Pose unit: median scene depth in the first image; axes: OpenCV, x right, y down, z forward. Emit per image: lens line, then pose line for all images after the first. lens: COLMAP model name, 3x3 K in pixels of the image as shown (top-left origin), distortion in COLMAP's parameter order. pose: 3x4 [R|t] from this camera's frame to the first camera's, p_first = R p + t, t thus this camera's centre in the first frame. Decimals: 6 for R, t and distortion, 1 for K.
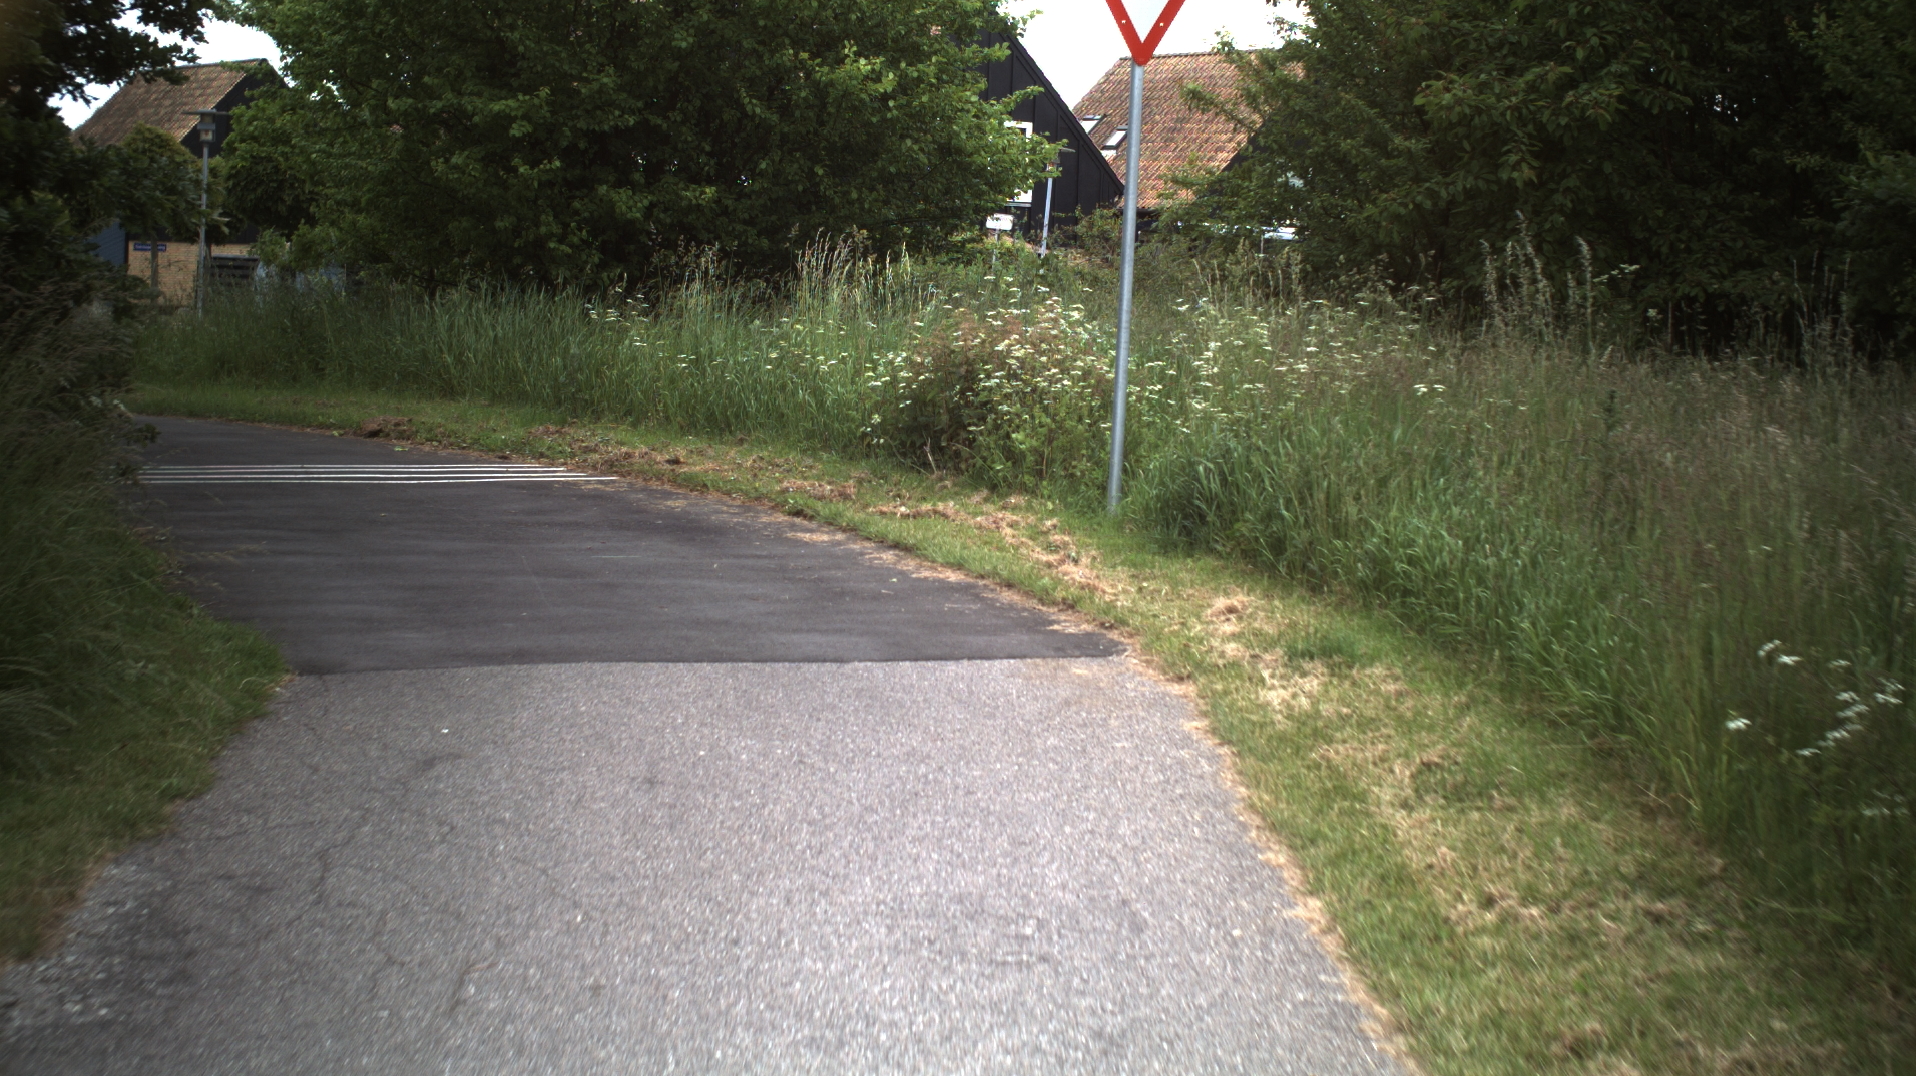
lens RADIAL K [[3386.1, 0, 958.0], [0, 3386.1, 538.0], [0, 0, 1]] dist [-0.311019, 0.390878]
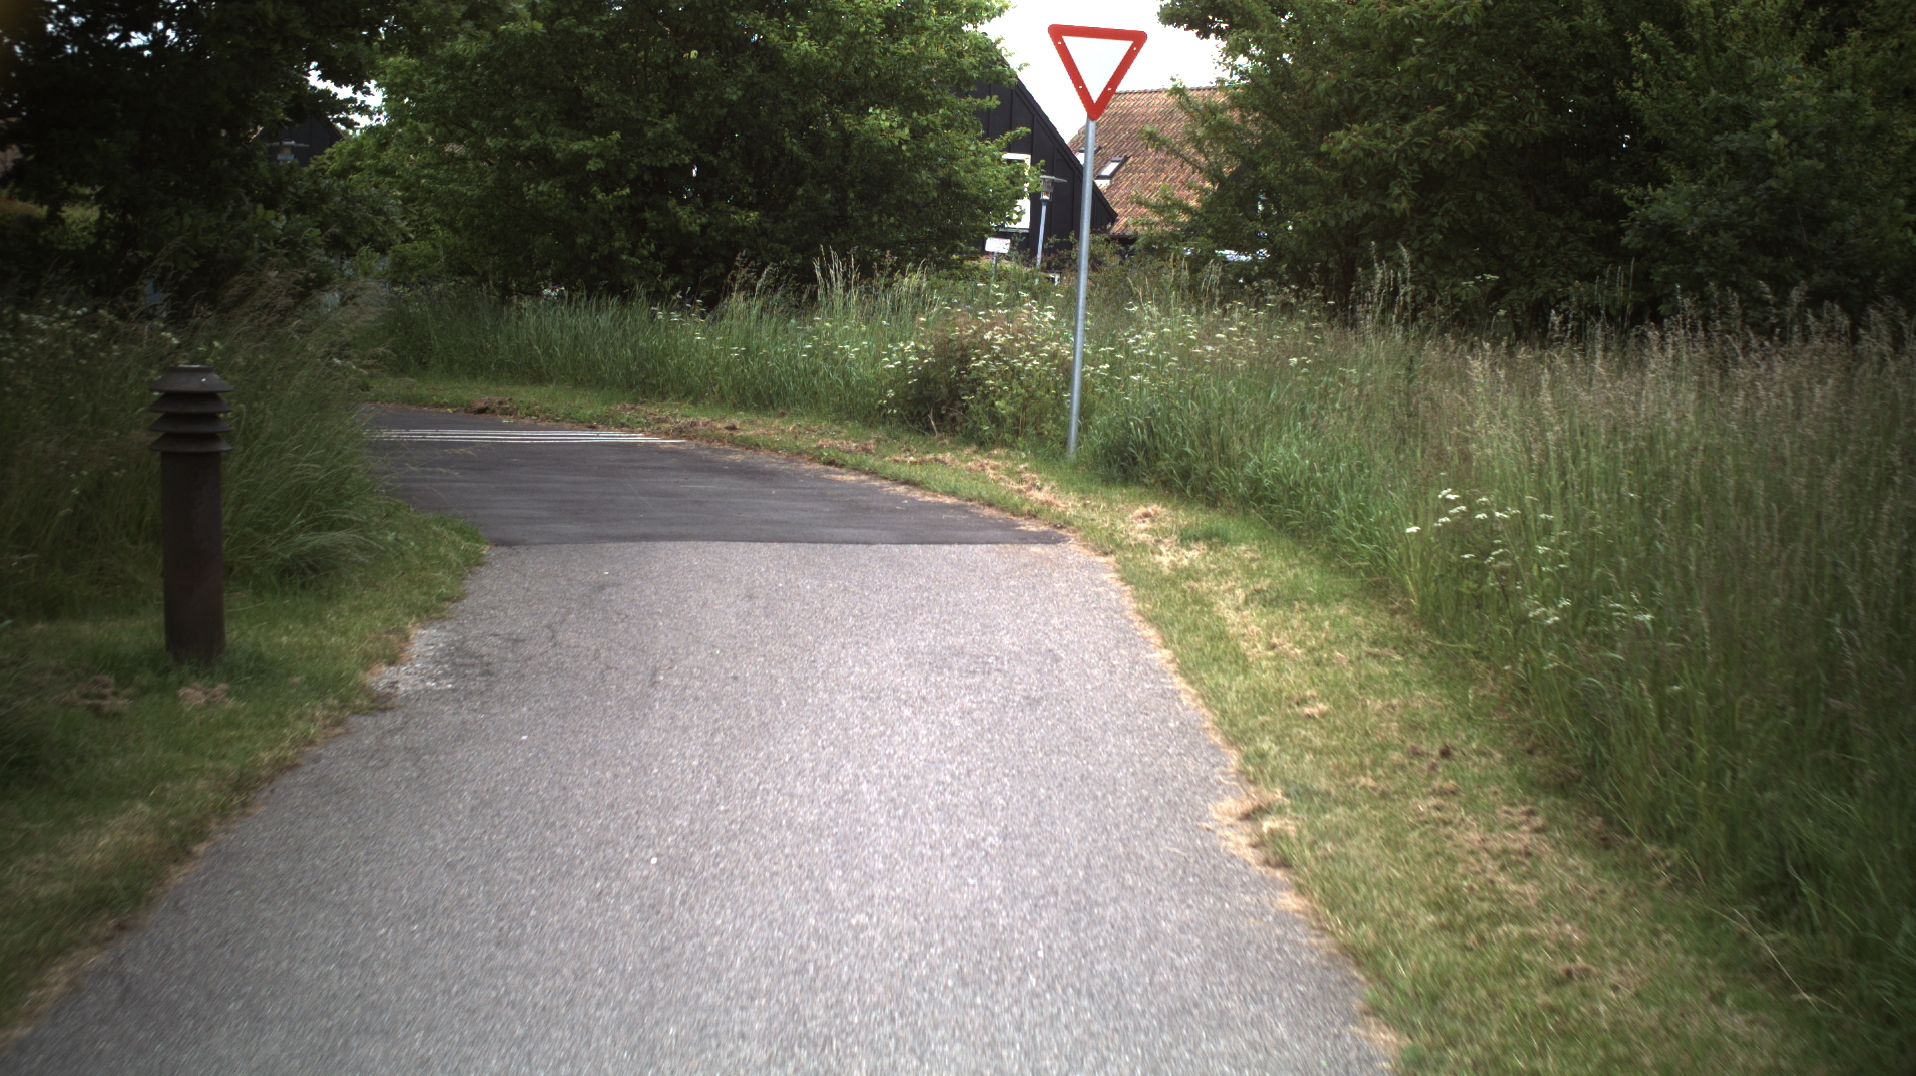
lens RADIAL K [[3386.1, 0, 958.0], [0, 3386.1, 538.0], [0, 0, 1]] dist [-0.311019, 0.390878]
pose [[0.999993, 0.003628, -0.001195, 0.003125], [-0.003637, 0.999960, -0.008113, 0.030609], [0.001166, 0.008117, 0.999966, -0.287871]]
